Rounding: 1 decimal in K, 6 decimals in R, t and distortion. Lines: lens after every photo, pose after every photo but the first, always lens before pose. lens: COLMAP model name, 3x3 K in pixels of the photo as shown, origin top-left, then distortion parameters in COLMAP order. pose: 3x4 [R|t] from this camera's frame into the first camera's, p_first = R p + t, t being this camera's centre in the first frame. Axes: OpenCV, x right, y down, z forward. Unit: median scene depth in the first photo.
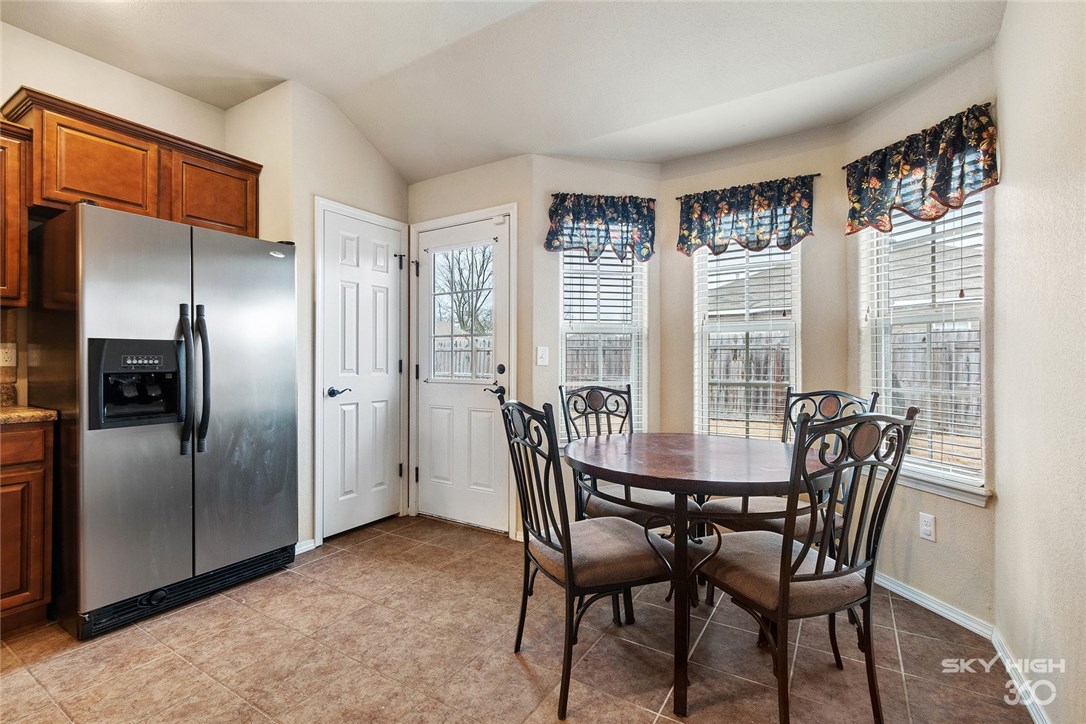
lens RADIAL K [[510.7, 0, 514.4], [0, 510.7, 354.5], [0, 0, 1]] dist [0.002534, -0.001949]
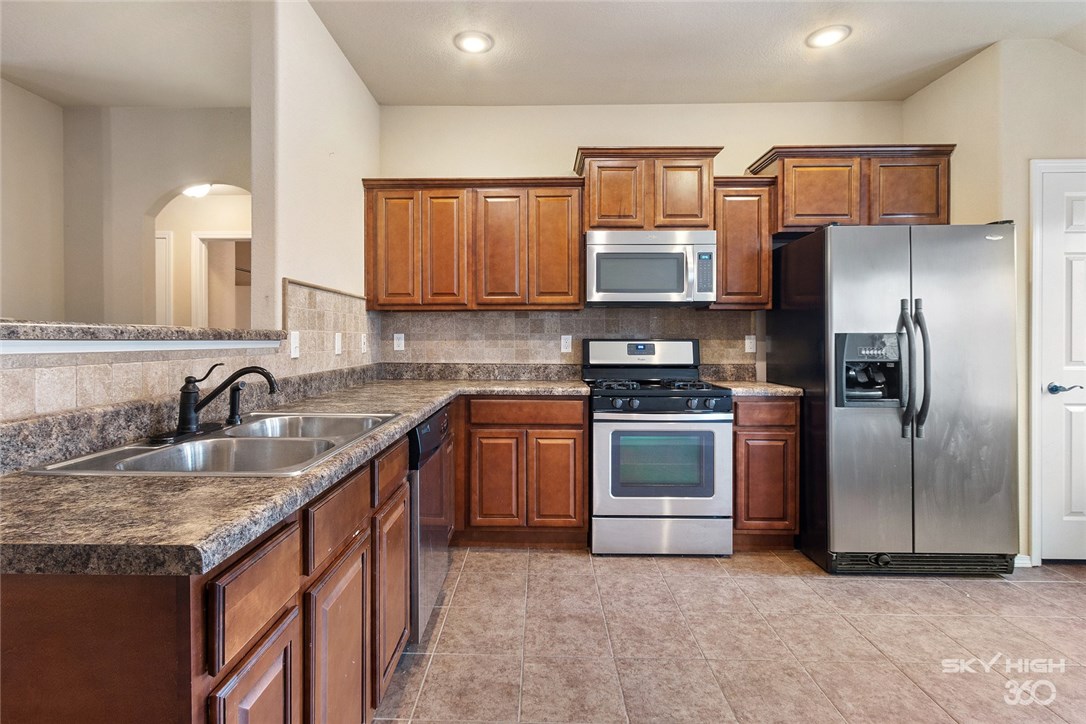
lens RADIAL K [[510.7, 0, 534.9], [0, 510.7, 340.9], [0, 0, 1]] dist [0.002534, -0.001949]
pose [[0.525367, 0.002389, -0.850873, -0.122667], [0.007238, 0.999947, 0.007277, -0.021498], [0.850845, -0.009981, 0.525322, -0.215367]]
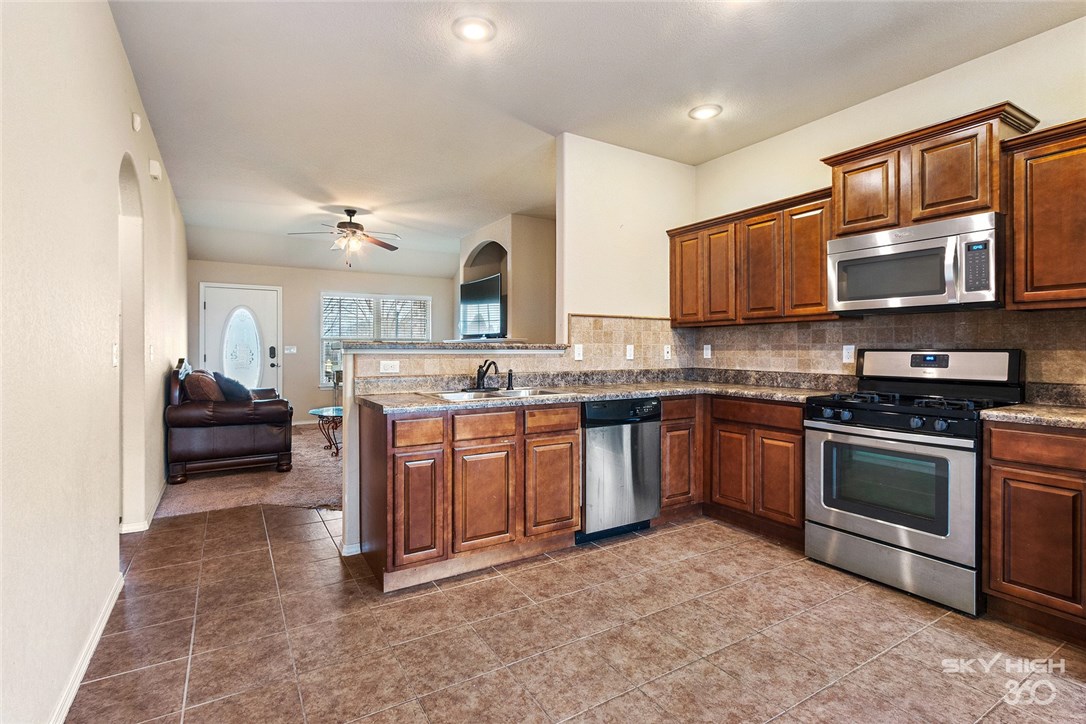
lens RADIAL K [[510.7, 0, 544.5], [0, 510.7, 347.9], [0, 0, 1]] dist [0.002534, -0.001949]
pose [[-0.419931, -0.003157, -0.907550, 0.283698], [0.007110, 0.999952, -0.006769, -0.015547], [0.907528, -0.009295, -0.419888, 0.410512]]
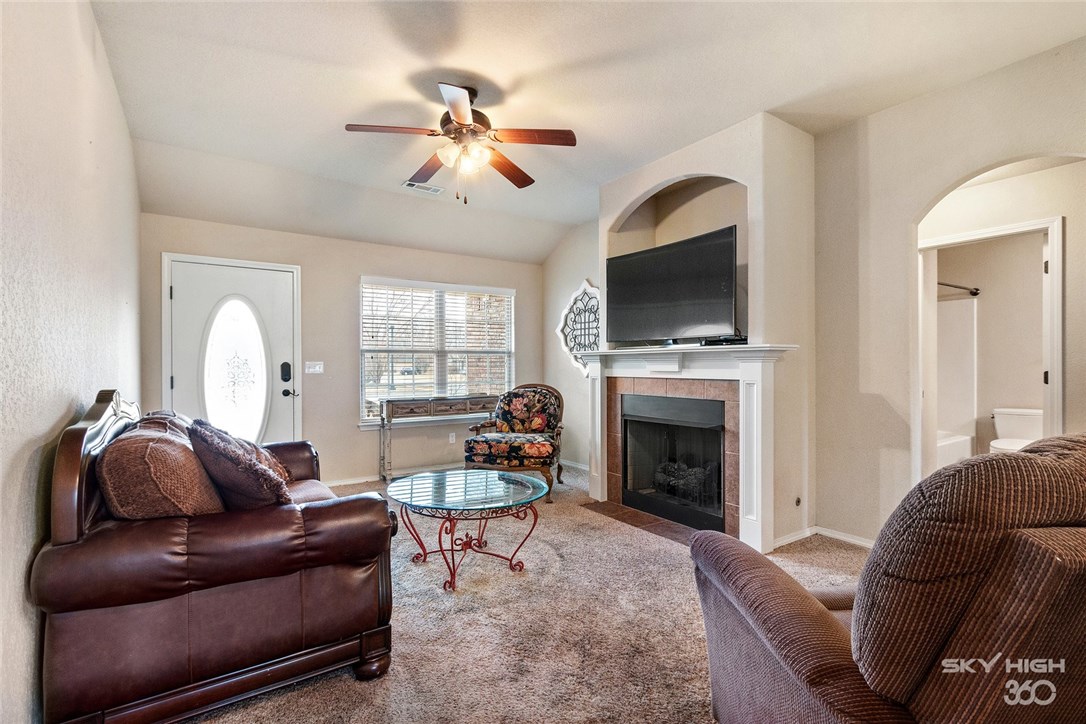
lens RADIAL K [[510.7, 0, 550.6], [0, 510.7, 365.3], [0, 0, 1]] dist [0.002534, -0.001949]
pose [[-0.377907, -0.000579, -0.925844, -0.489034], [0.011126, 0.999925, -0.005167, -0.025945], [0.925777, -0.012254, -0.377872, -0.820985]]
